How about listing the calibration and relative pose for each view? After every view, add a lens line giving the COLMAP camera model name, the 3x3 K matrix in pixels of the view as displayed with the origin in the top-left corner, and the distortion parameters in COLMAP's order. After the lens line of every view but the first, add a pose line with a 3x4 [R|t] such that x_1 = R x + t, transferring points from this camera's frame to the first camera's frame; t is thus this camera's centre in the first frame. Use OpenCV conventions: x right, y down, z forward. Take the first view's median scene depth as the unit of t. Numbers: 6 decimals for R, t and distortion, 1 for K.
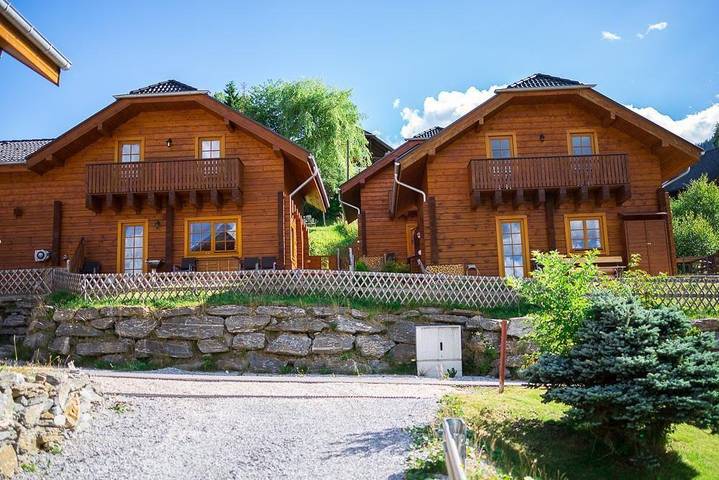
lens RADIAL K [[721.9, 0, 359.5], [0, 721.9, 240.0], [0, 0, 1]] dist [-0.011529, 0.008136]
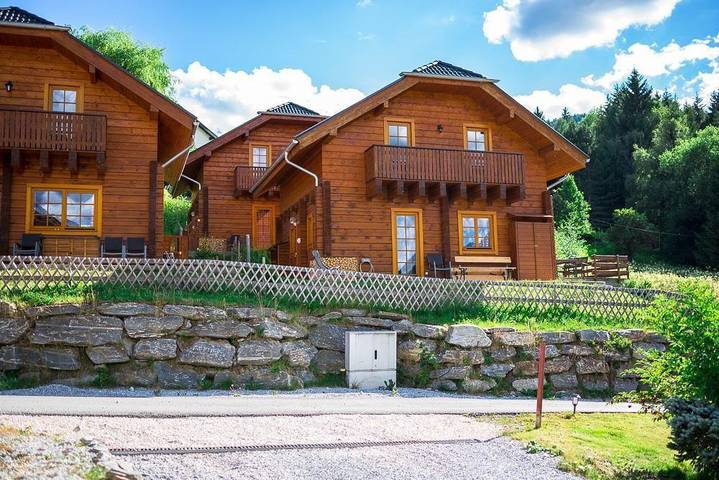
lens RADIAL K [[721.9, 0, 359.5], [0, 721.9, 240.0], [0, 0, 1]] dist [-0.011529, 0.008136]
pose [[0.944421, 0.053163, 0.324412, -0.163129], [-0.063903, 0.997702, 0.022533, -0.010414], [-0.322468, -0.042011, 0.945648, 0.137014]]
